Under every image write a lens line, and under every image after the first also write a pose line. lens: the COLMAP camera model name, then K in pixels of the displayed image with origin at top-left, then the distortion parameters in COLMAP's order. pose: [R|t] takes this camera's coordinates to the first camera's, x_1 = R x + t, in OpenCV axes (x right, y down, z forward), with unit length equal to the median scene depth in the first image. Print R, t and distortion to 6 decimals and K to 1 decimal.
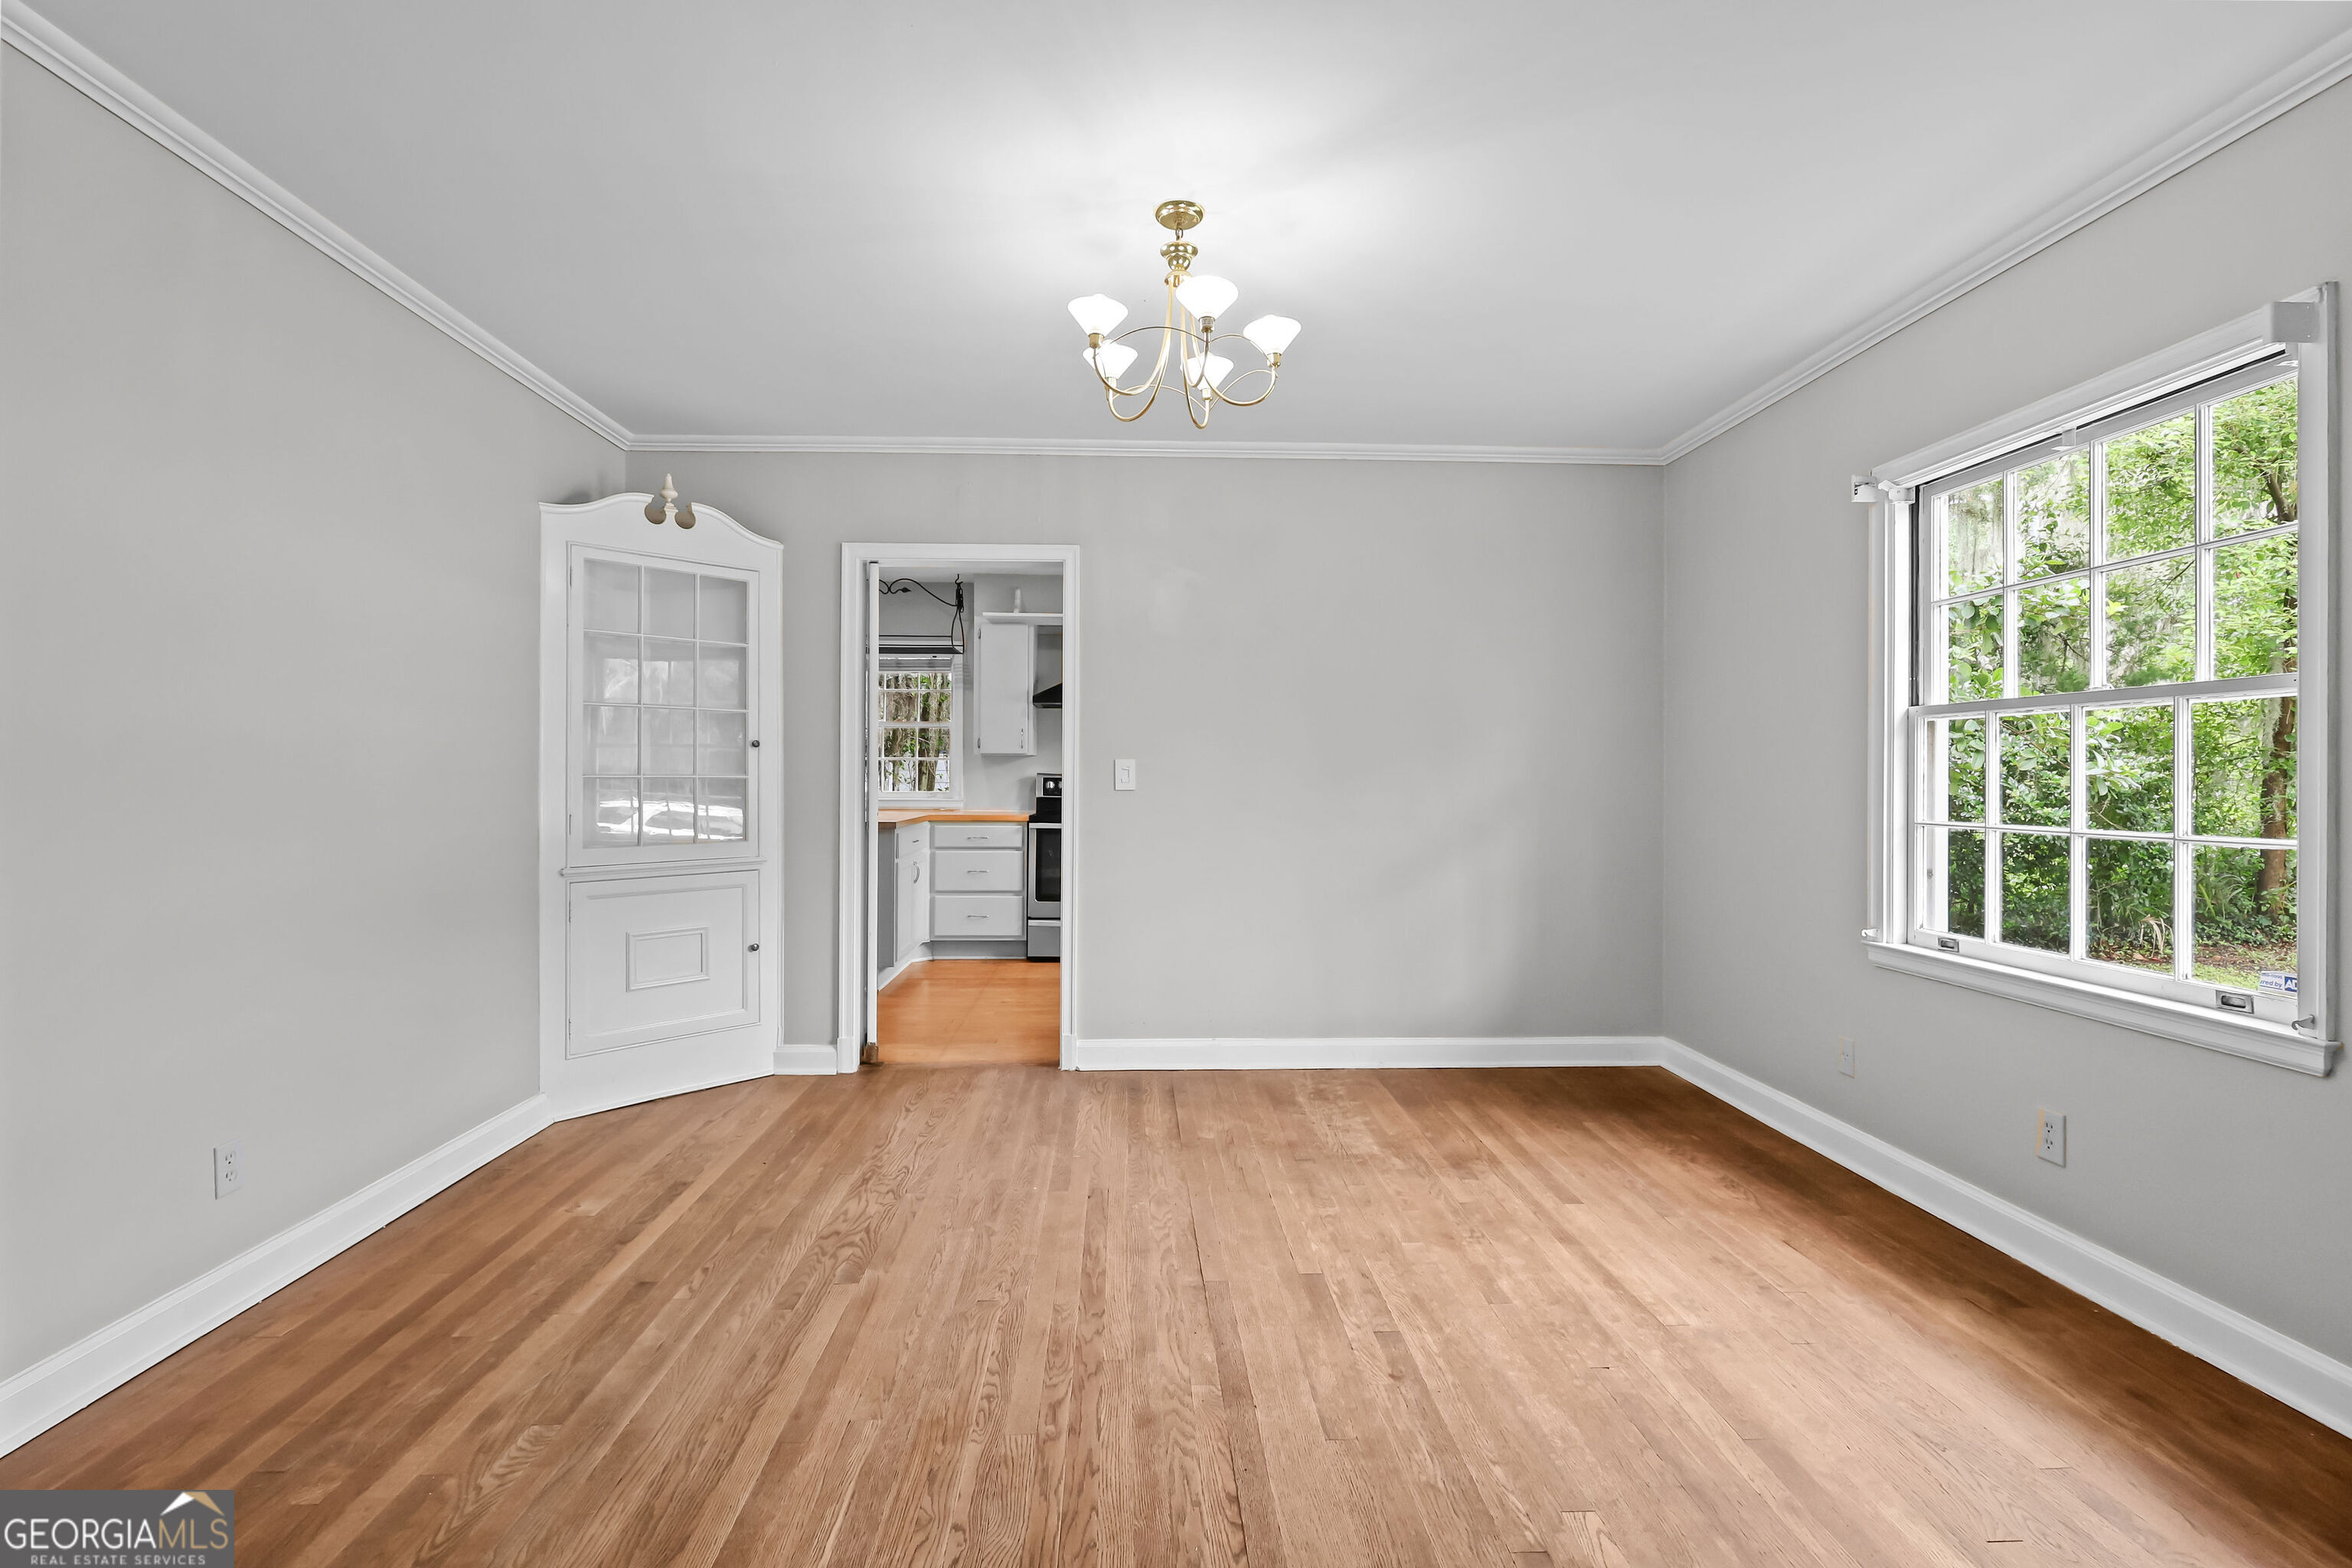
lens RADIAL K [[1105.8, 0, 1196.5], [0, 1105.8, 781.5], [0, 0, 1]] dist [-0.000370, 0.002536]
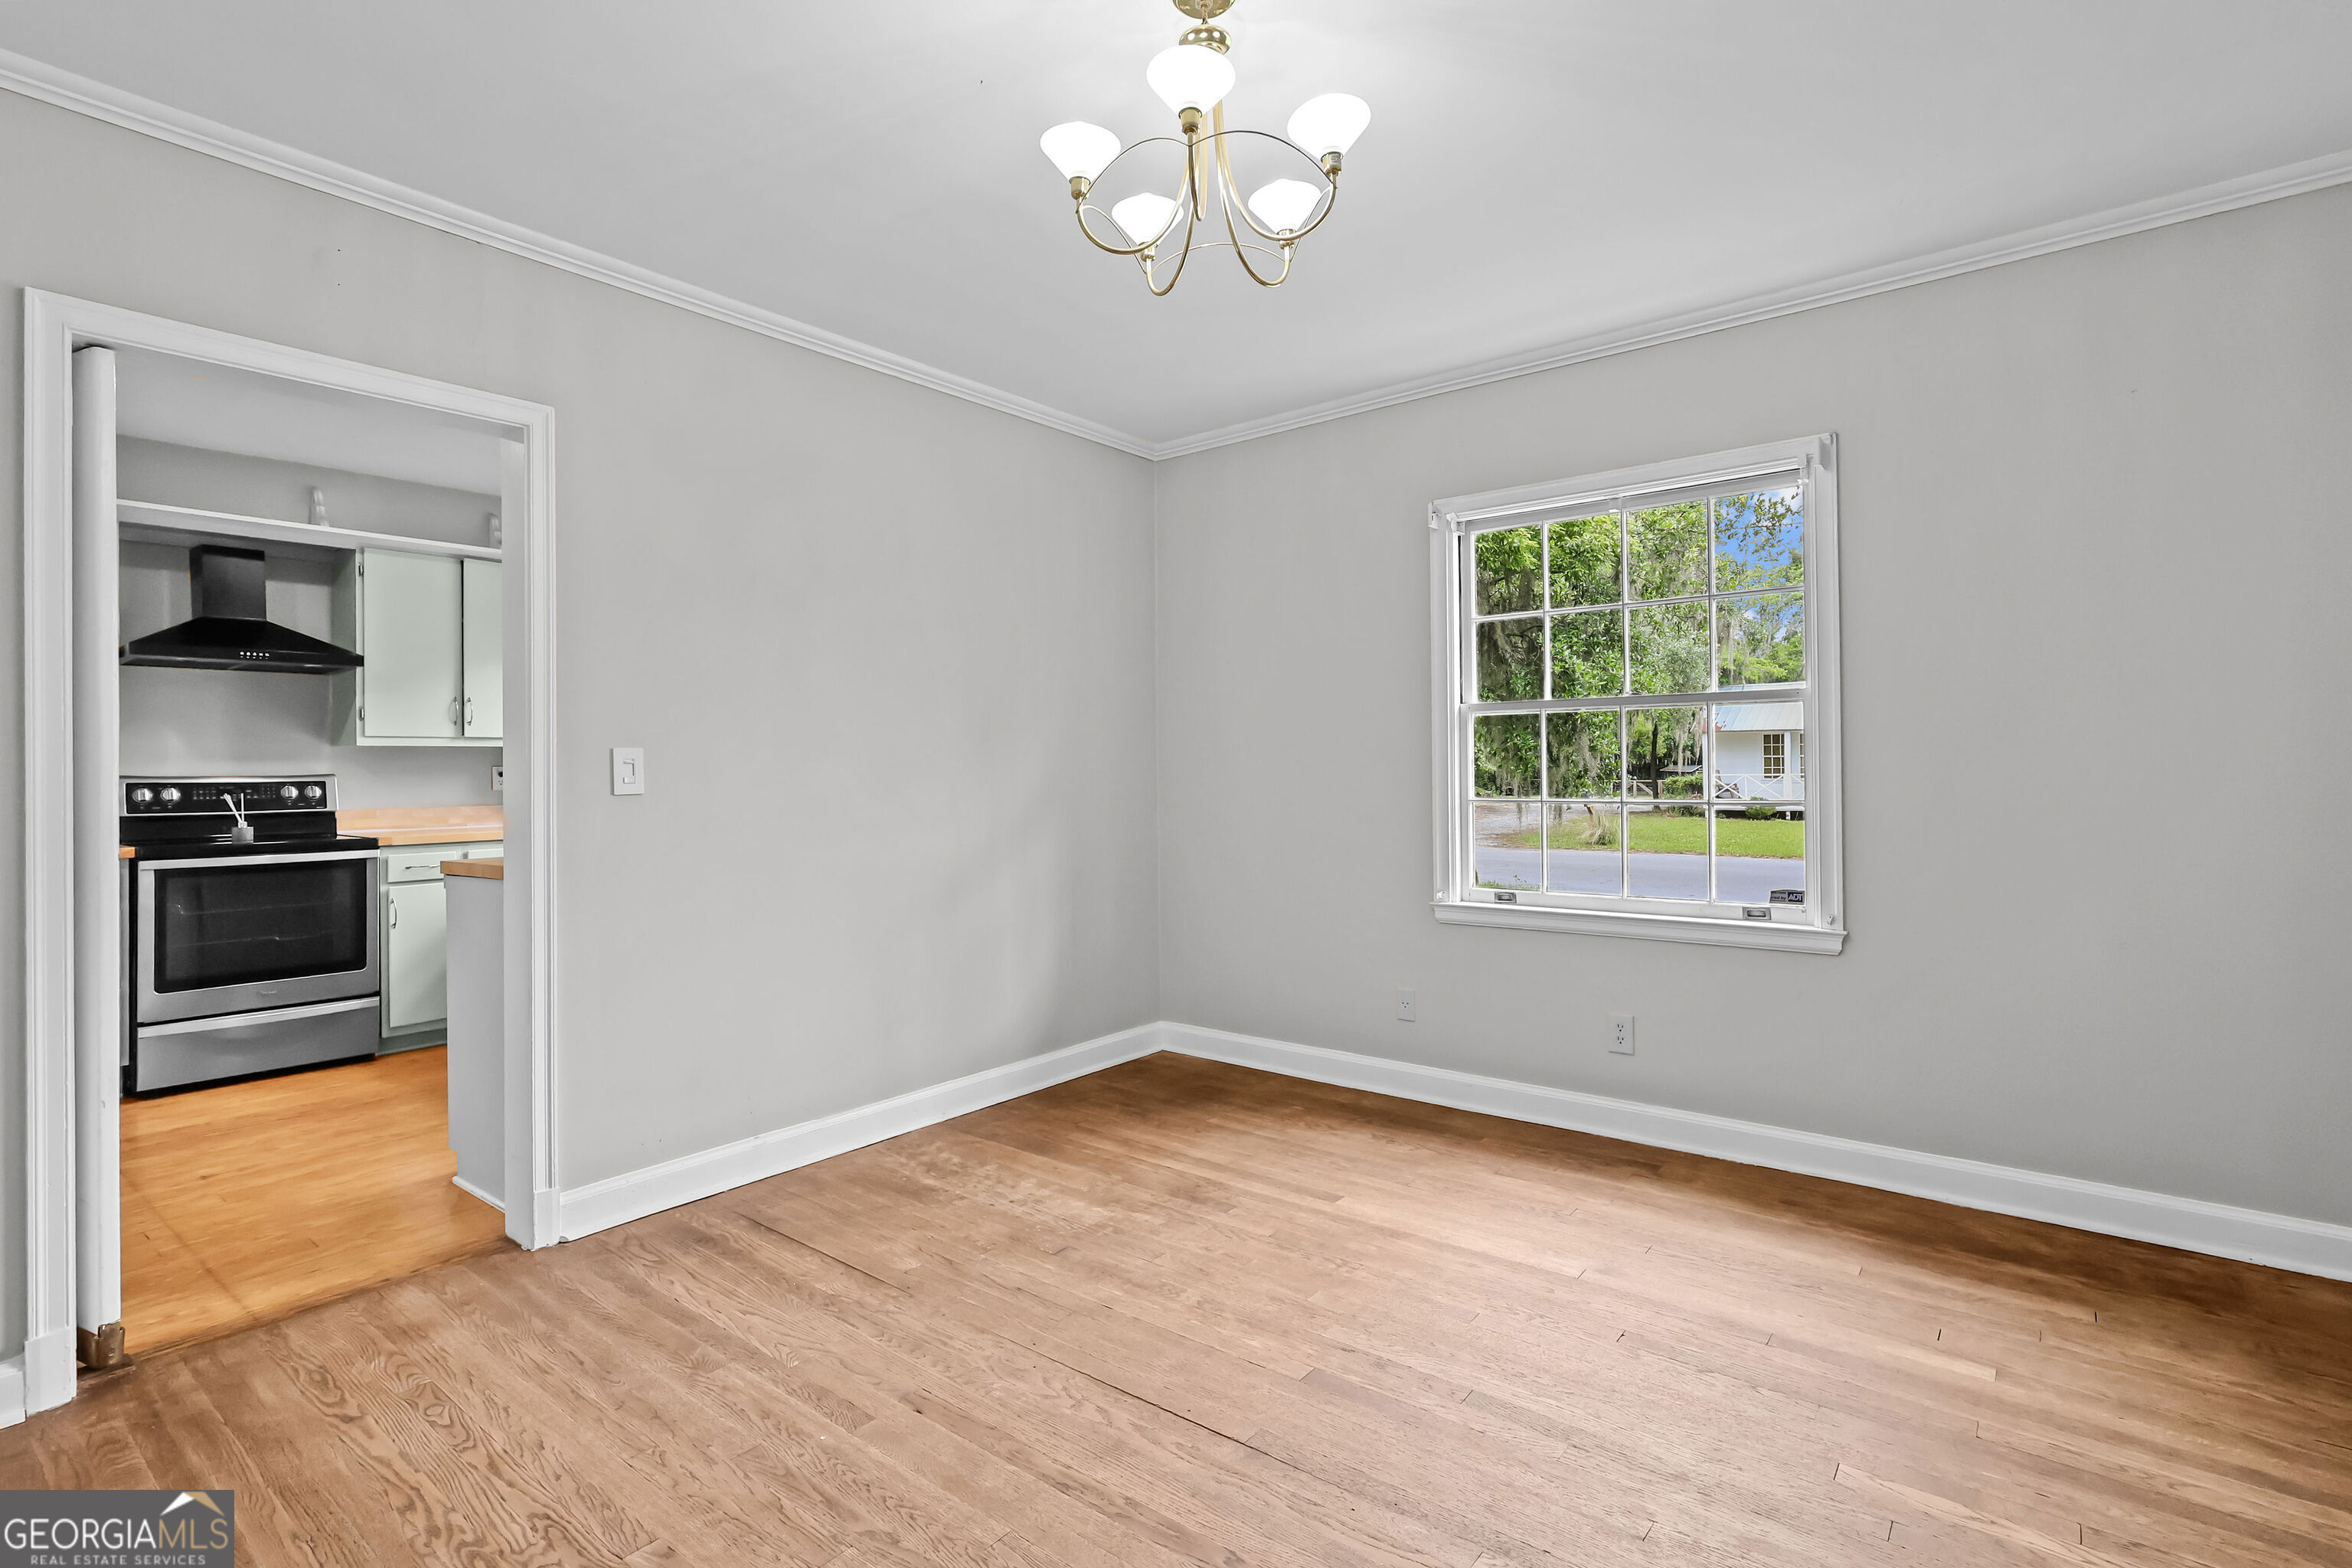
lens RADIAL K [[1105.8, 0, 1184.2], [0, 1105.8, 773.2], [0, 0, 1]] dist [-0.000370, 0.002536]
pose [[0.666840, -0.013245, 0.745083, -0.450461], [0.017377, 0.999847, 0.002222, -0.000767], [-0.744998, 0.011466, 0.666968, 0.419612]]
